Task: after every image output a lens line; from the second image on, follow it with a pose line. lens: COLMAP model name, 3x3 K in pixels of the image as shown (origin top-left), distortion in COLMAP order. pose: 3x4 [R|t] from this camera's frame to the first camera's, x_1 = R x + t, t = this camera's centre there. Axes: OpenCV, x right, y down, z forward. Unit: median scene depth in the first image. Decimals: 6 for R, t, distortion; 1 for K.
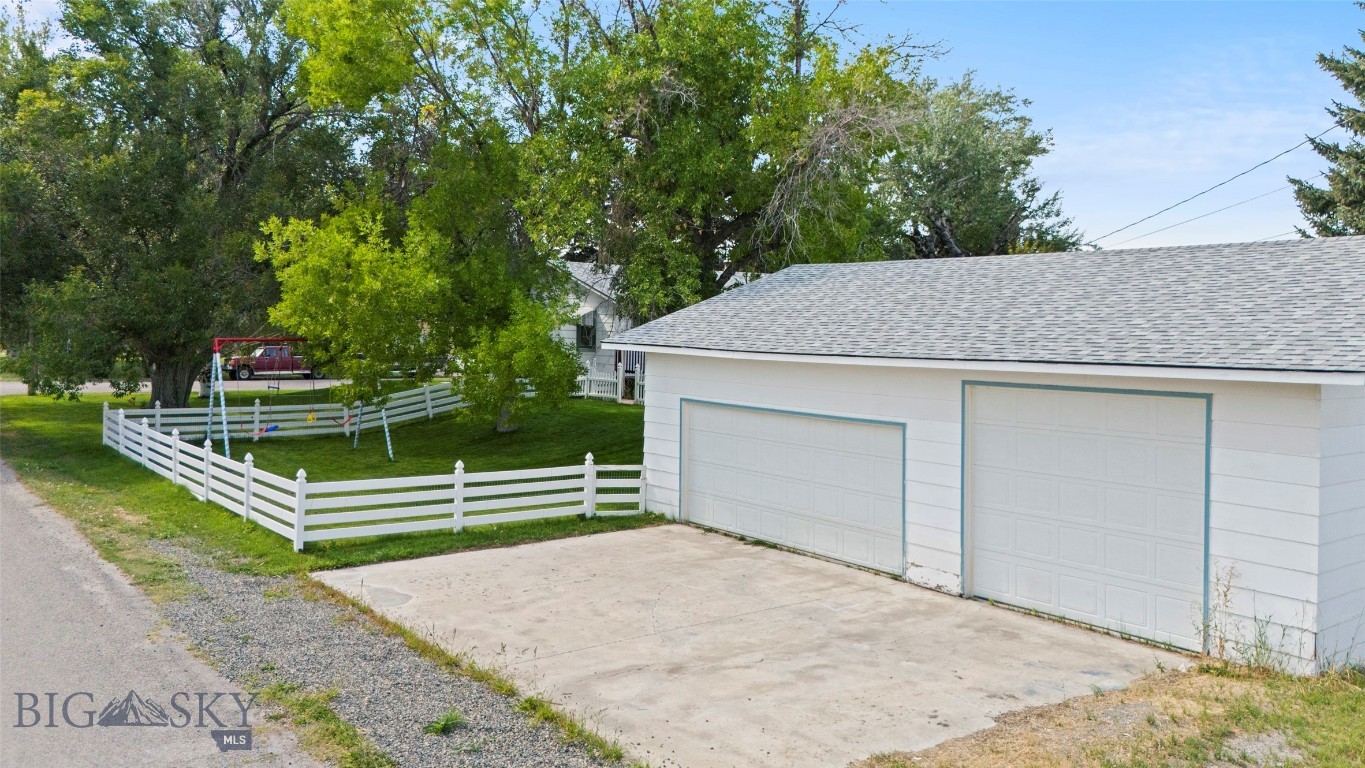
lens RADIAL K [[1031.5, 0, 677.9], [0, 1031.5, 371.6], [0, 0, 1]] dist [0.047167, -0.014676]
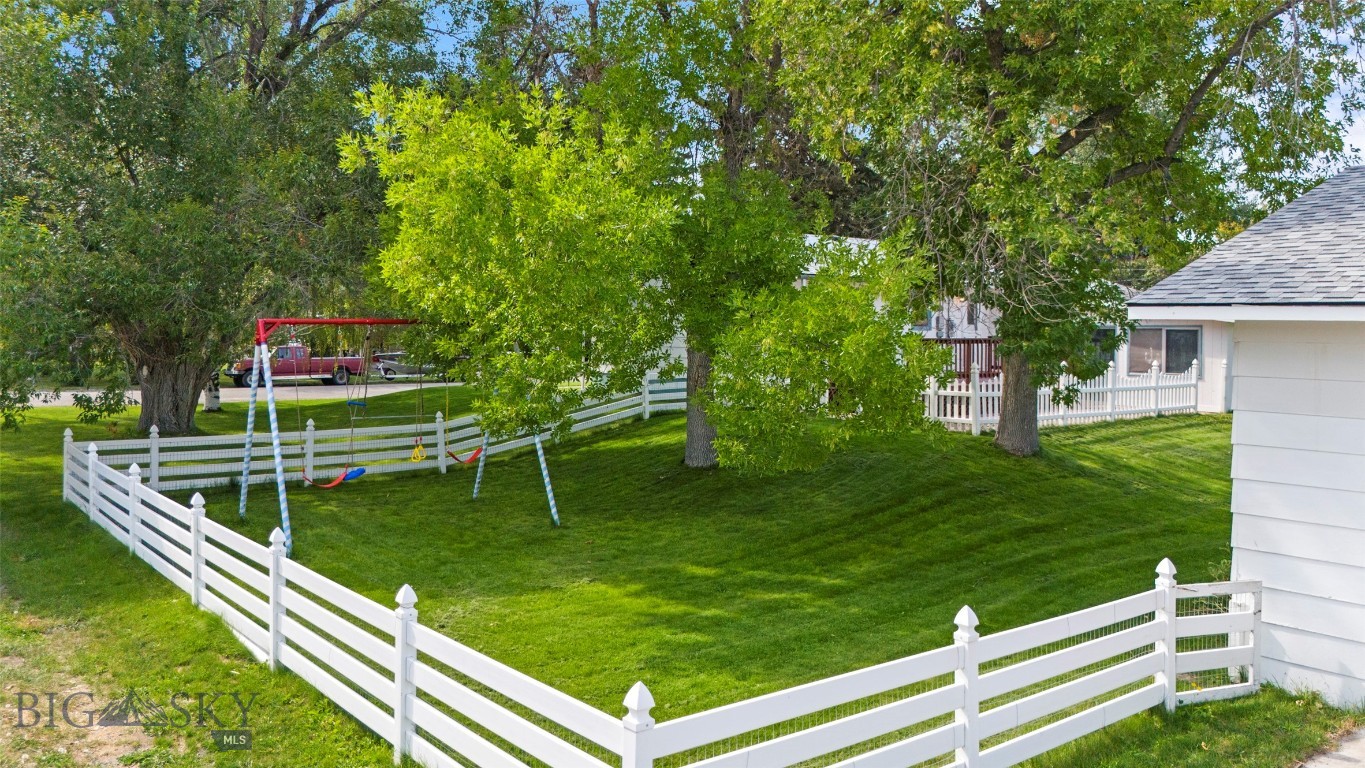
lens RADIAL K [[1031.5, 0, 688.0], [0, 1031.5, 361.9], [0, 0, 1]] dist [0.047167, -0.014676]
pose [[0.999774, -0.008563, 0.019436, -0.206299], [0.008759, 0.999911, -0.010029, -0.000602], [-0.019348, 0.010197, 0.999761, 0.398954]]
